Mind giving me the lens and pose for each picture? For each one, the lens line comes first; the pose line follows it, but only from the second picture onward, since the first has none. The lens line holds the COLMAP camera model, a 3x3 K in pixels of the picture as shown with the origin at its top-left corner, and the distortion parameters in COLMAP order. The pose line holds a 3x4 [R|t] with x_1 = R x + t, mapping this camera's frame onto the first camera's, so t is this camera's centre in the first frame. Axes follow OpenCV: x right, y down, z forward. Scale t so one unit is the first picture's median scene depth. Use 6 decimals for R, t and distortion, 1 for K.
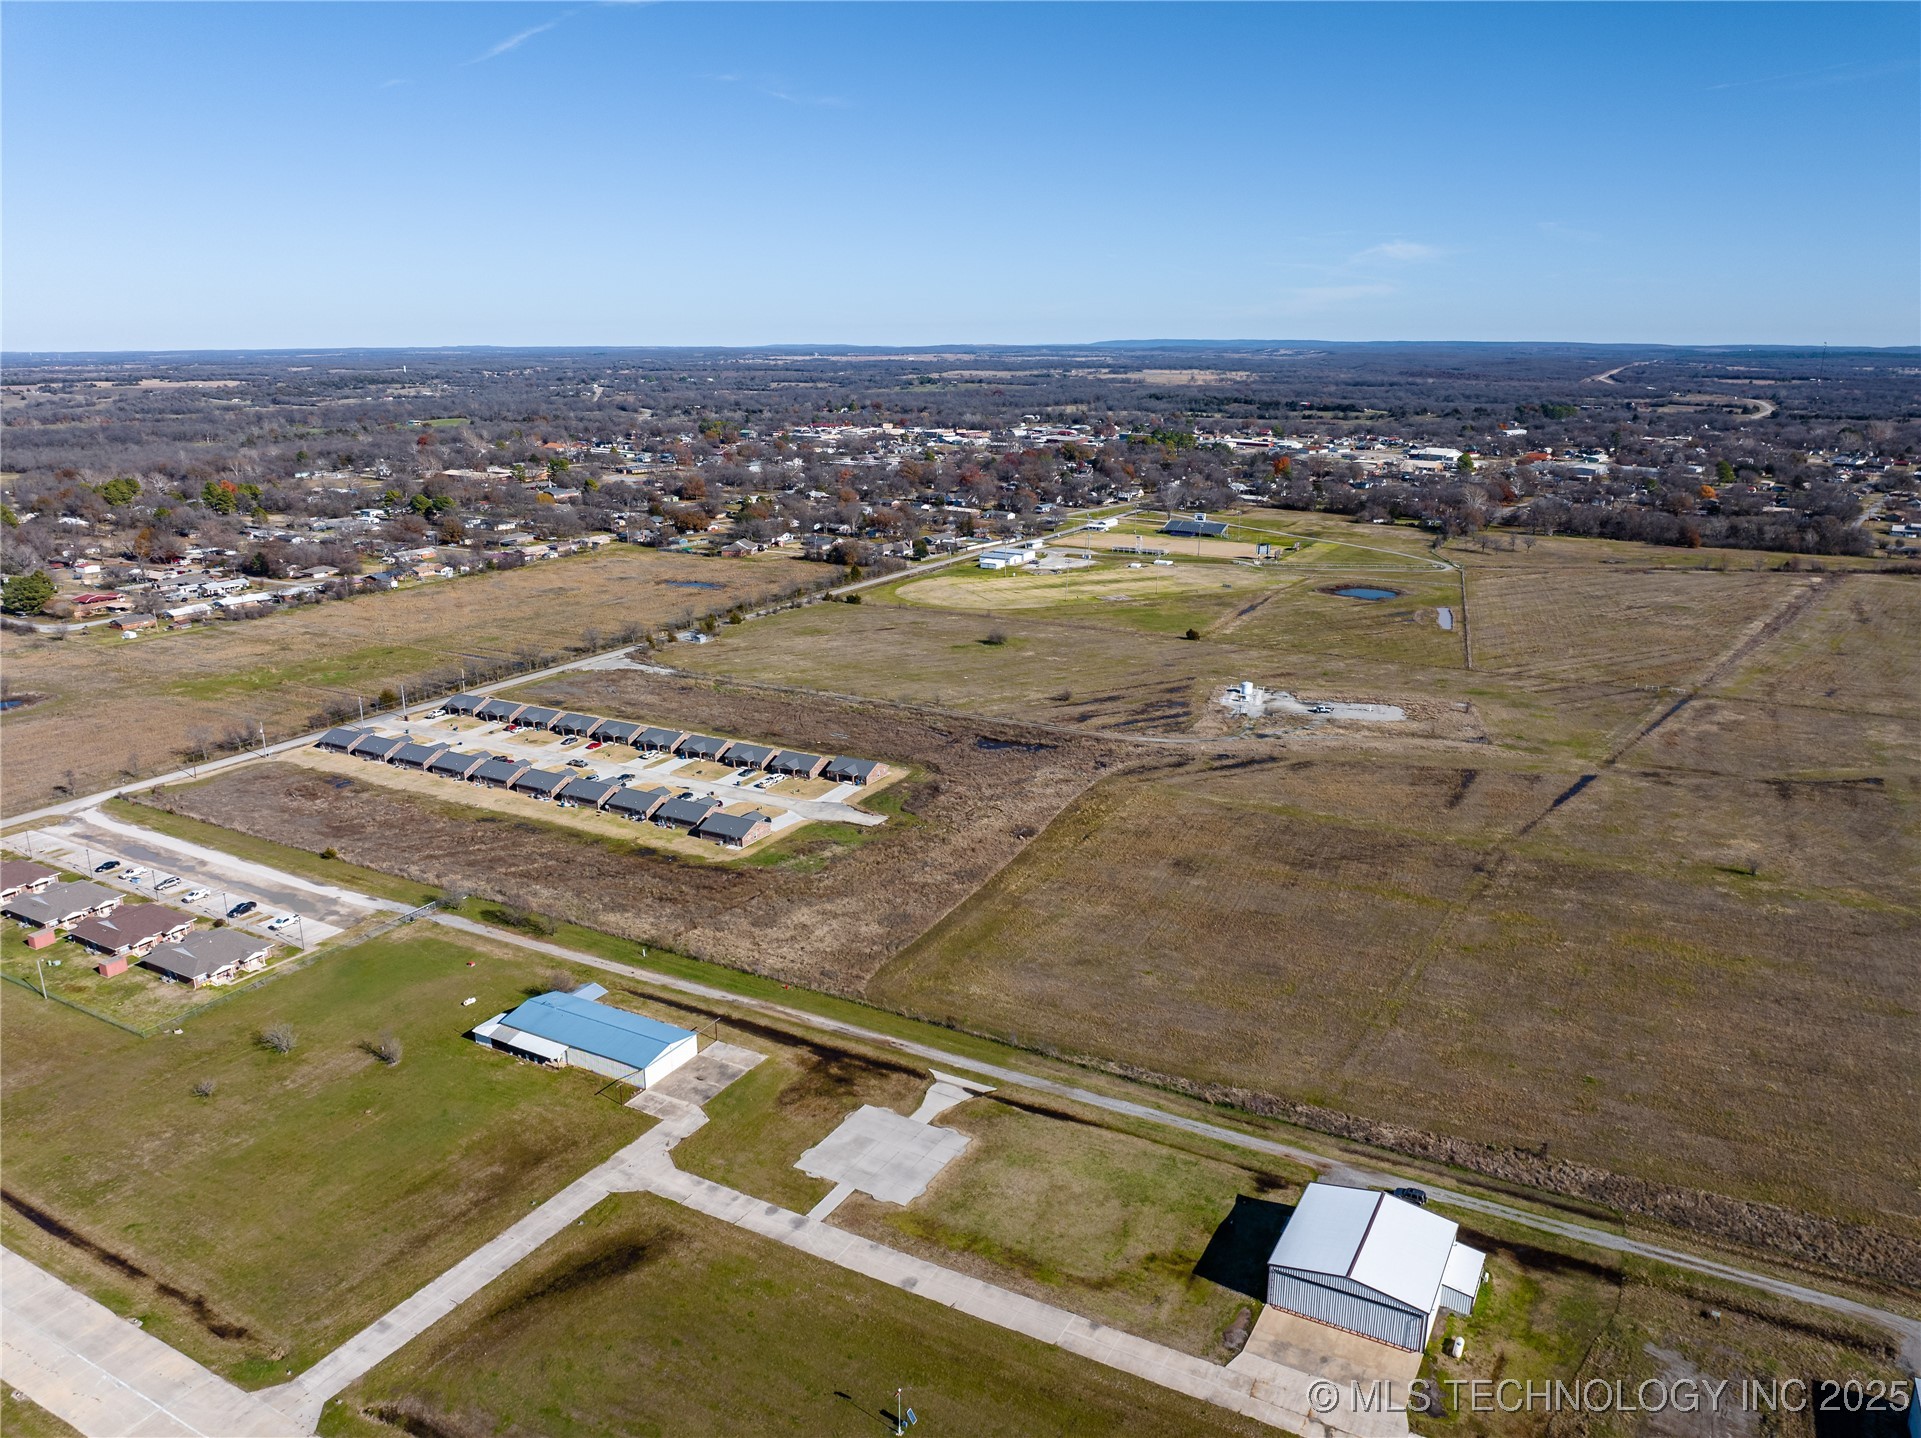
lens RADIAL K [[1344.9, 0, 965.8], [0, 1344.9, 720.0], [0, 0, 1]] dist [-0.047529, 0.020265]
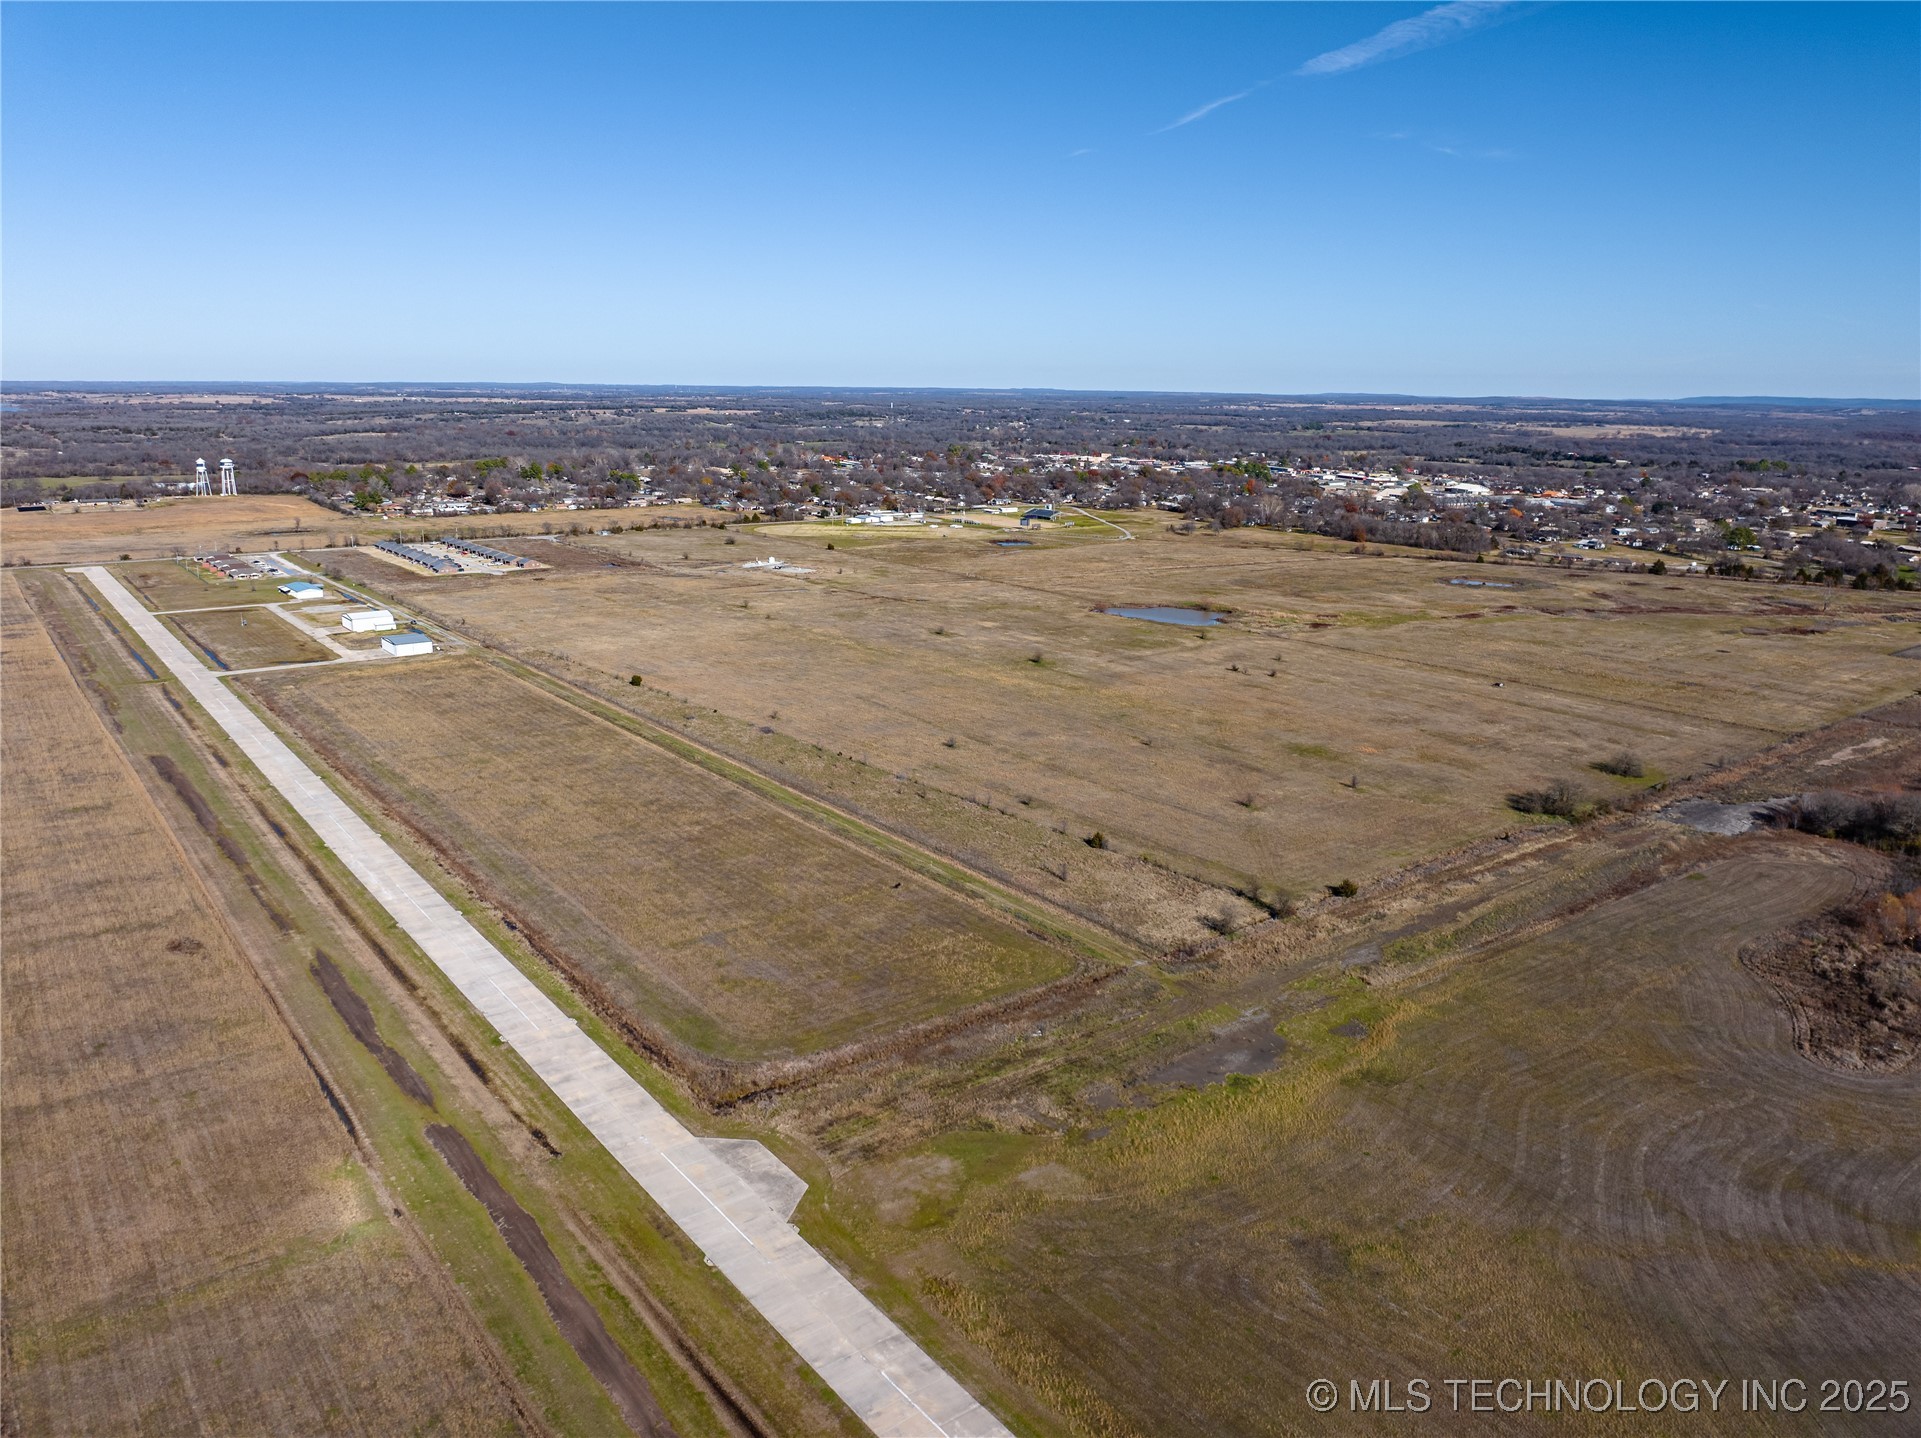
lens RADIAL K [[1344.9, 0, 965.8], [0, 1344.9, 720.0], [0, 0, 1]] dist [-0.047529, 0.020265]
pose [[0.917920, 0.109319, -0.381409, 1.320281], [-0.121455, 0.992566, -0.007812, 0.200540], [0.377719, 0.053495, 0.924374, -0.739575]]
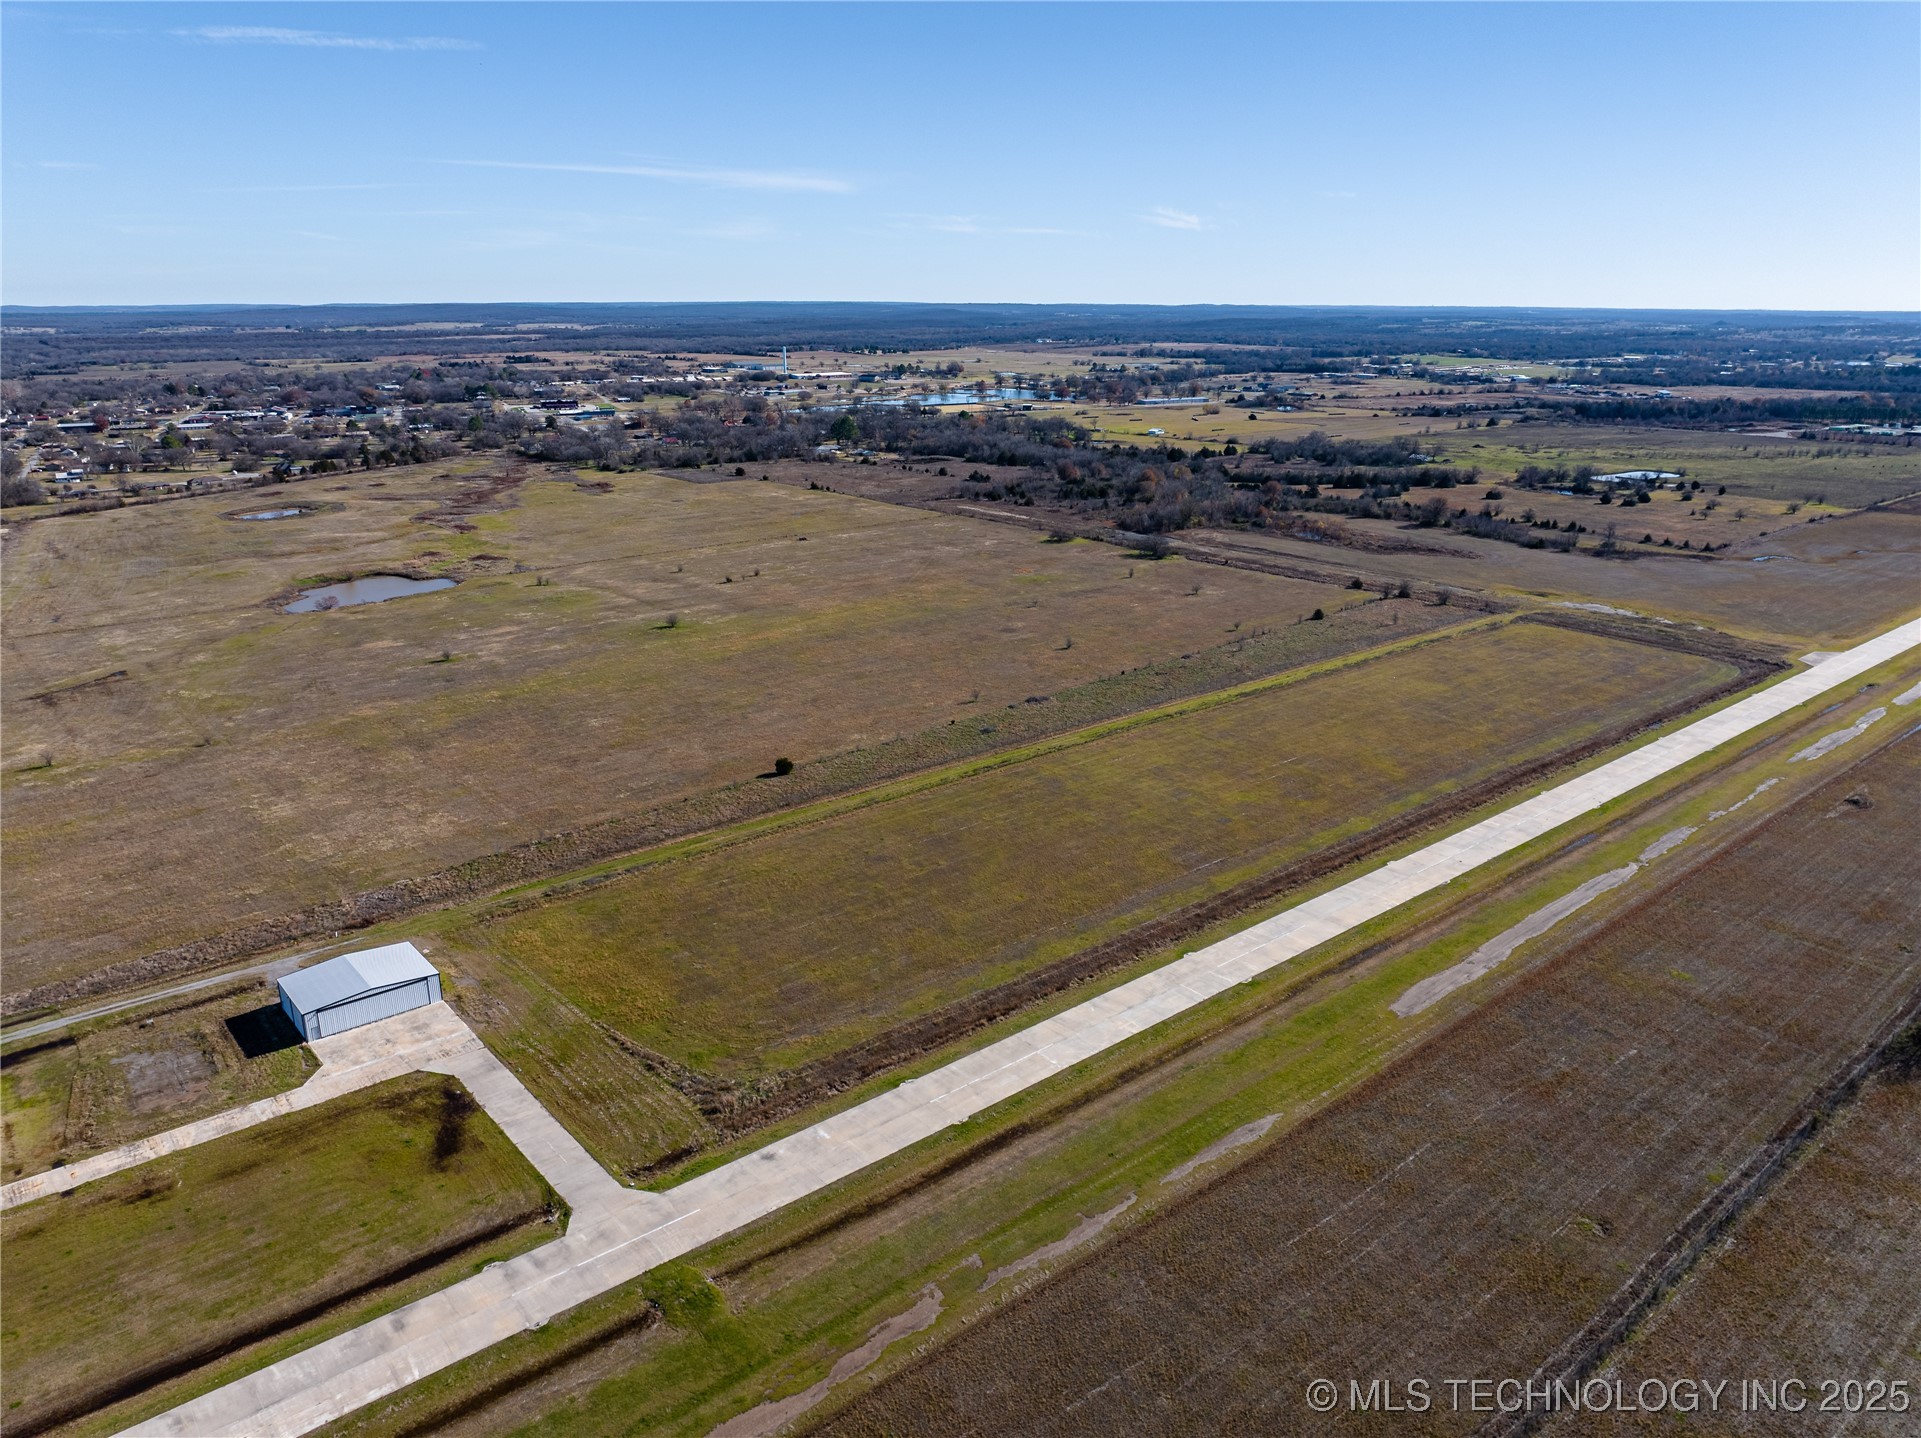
lens RADIAL K [[1336.6, 0, 969.3], [0, 1336.6, 775.4], [0, 0, 1]] dist [-0.038001, 0.006673]
pose [[0.353424, -0.310838, 0.882310, -0.094574], [0.249774, 0.940294, 0.231214, 0.041827], [-0.901501, 0.138661, 0.409961, -0.132808]]
